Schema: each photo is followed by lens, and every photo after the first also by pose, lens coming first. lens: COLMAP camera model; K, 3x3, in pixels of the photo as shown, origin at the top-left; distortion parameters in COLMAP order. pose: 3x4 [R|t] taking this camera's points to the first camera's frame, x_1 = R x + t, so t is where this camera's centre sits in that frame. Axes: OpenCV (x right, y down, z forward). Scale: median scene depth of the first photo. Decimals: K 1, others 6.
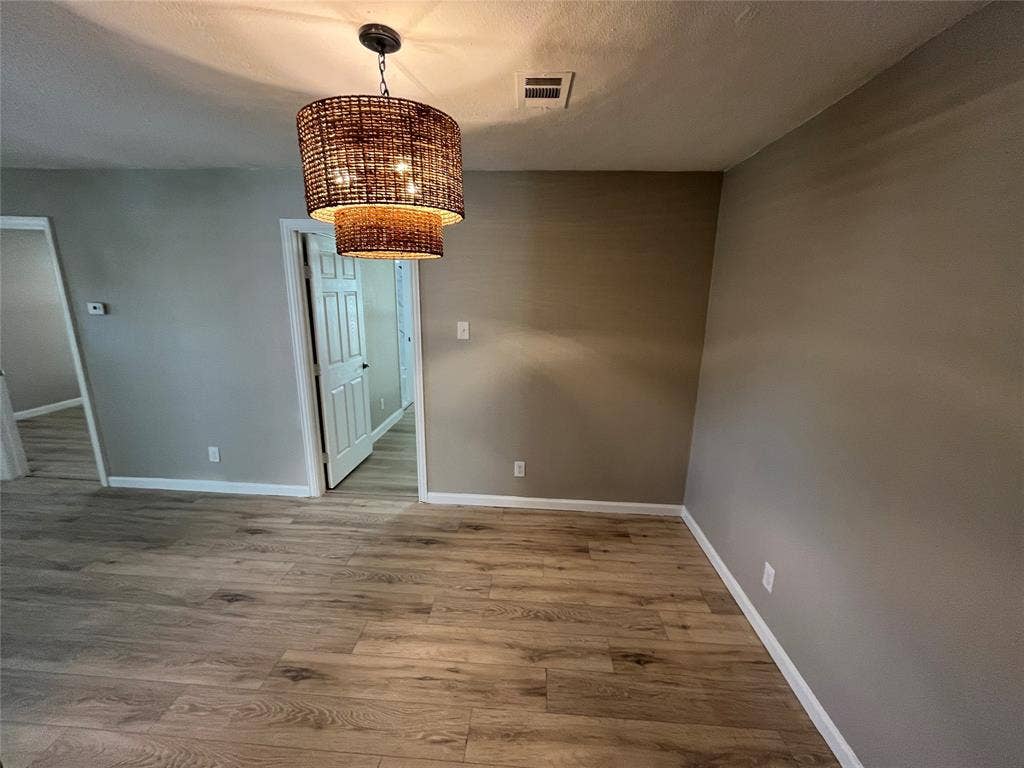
lens RADIAL K [[414.4, 0, 512.0], [0, 414.4, 384.0], [0, 0, 1]] dist [-0.002619, -0.000383]
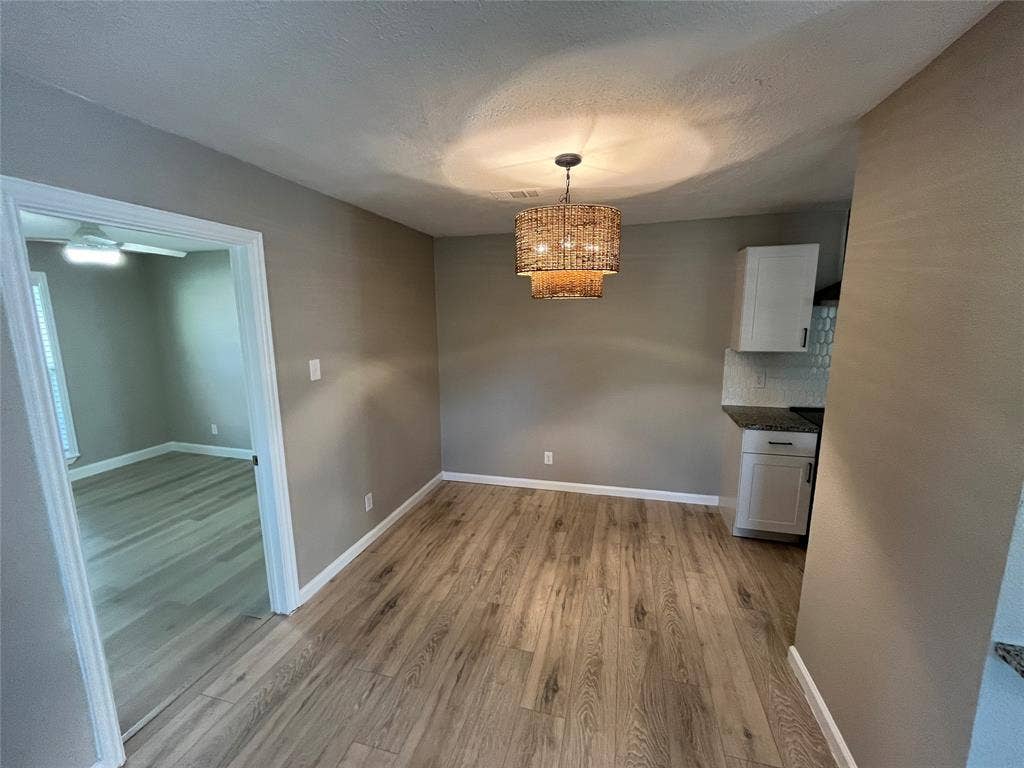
lens RADIAL K [[414.4, 0, 512.0], [0, 414.4, 384.0], [0, 0, 1]] dist [-0.002619, -0.000383]
pose [[0.198908, -0.180582, 0.963237, -1.040683], [0.227829, 0.964469, 0.133767, -0.149659], [-0.953168, 0.192846, 0.232983, 0.521757]]
